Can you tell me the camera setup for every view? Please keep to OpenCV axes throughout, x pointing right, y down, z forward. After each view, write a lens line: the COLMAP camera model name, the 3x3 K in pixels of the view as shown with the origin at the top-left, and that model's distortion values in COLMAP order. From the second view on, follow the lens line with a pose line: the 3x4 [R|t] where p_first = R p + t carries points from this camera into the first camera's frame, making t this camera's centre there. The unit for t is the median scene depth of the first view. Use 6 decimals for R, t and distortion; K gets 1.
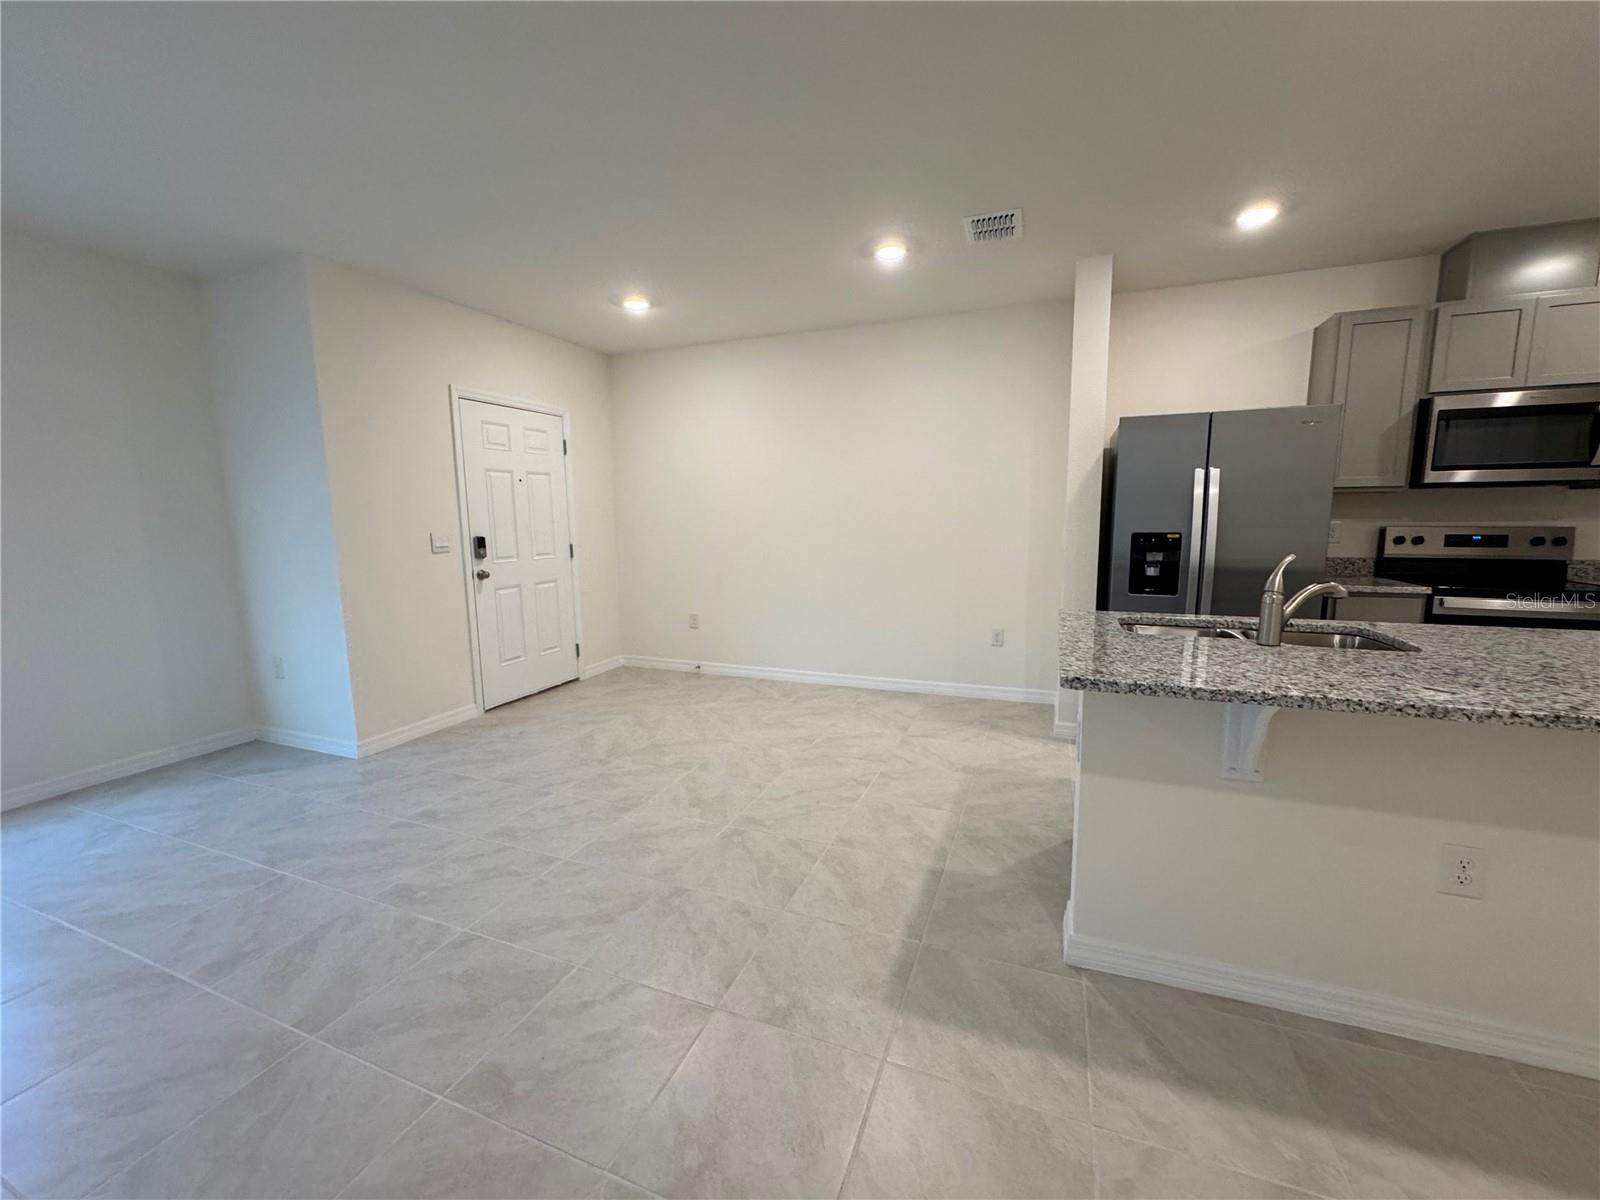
lens RADIAL K [[637.8, 0, 800.1], [0, 637.8, 602.6], [0, 0, 1]] dist [-0.006030, 0.001164]
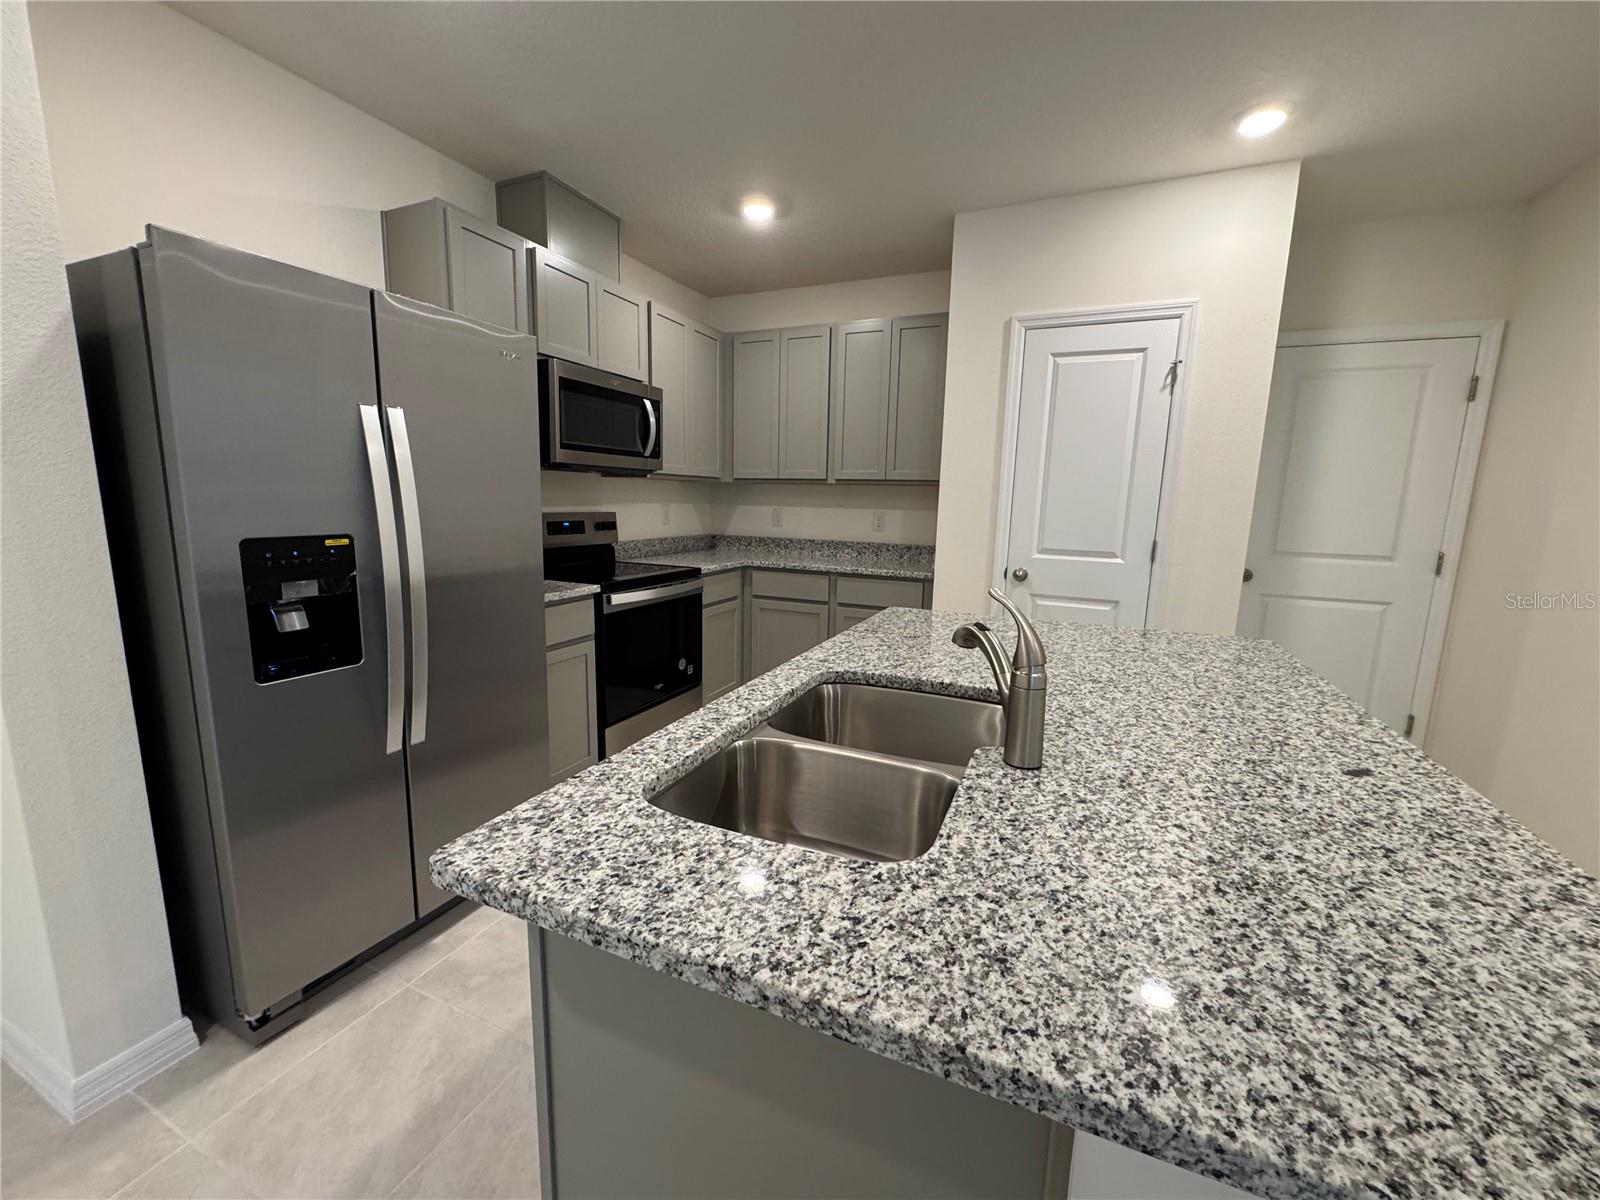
lens RADIAL K [[637.8, 0, 800.1], [0, 637.8, 600.4], [0, 0, 1]] dist [-0.006030, 0.001164]
pose [[0.037395, -0.148345, 0.988228, 0.127367], [0.113058, 0.983199, 0.143312, -0.089584], [-0.992884, 0.106368, 0.053538, 0.631745]]
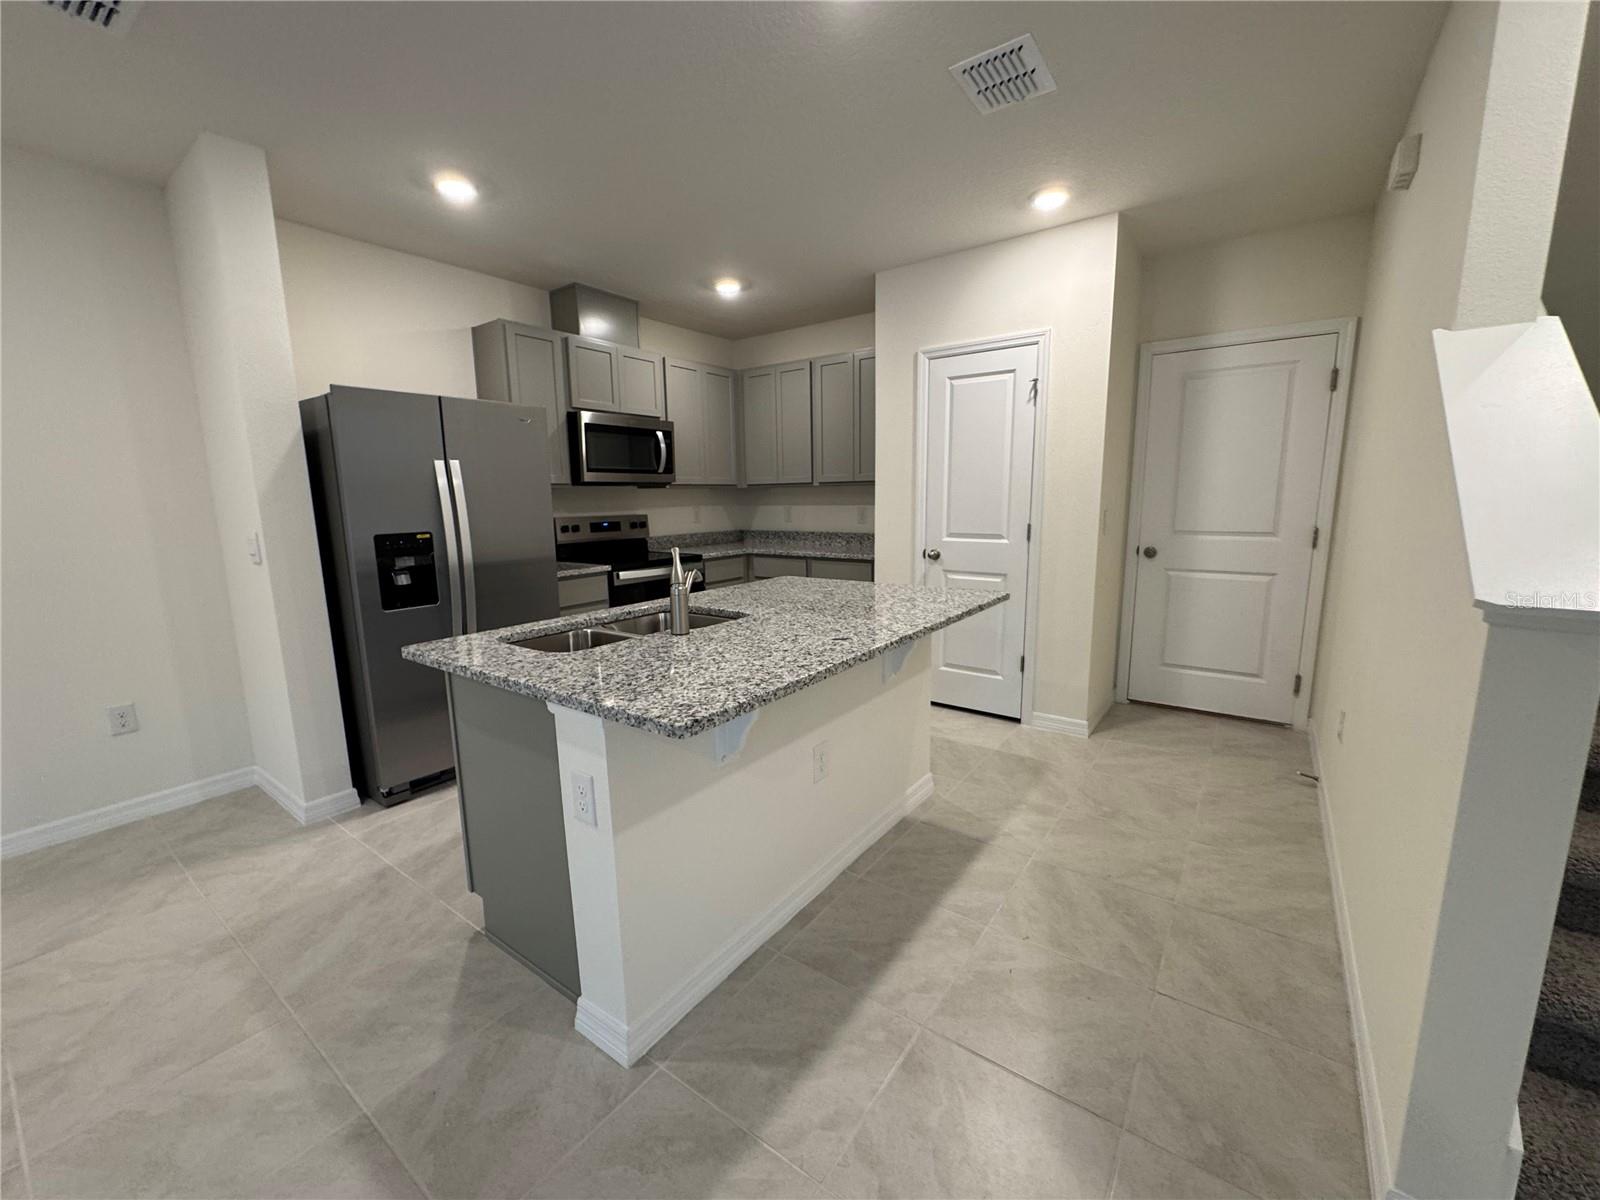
lens RADIAL K [[637.8, 0, 801.8], [0, 637.8, 599.6], [0, 0, 1]] dist [-0.006030, 0.001164]
pose [[0.246558, -0.149983, 0.957452, -0.121217], [0.144647, 0.982581, 0.116671, -0.046037], [-0.958273, 0.109726, 0.263958, 0.288880]]
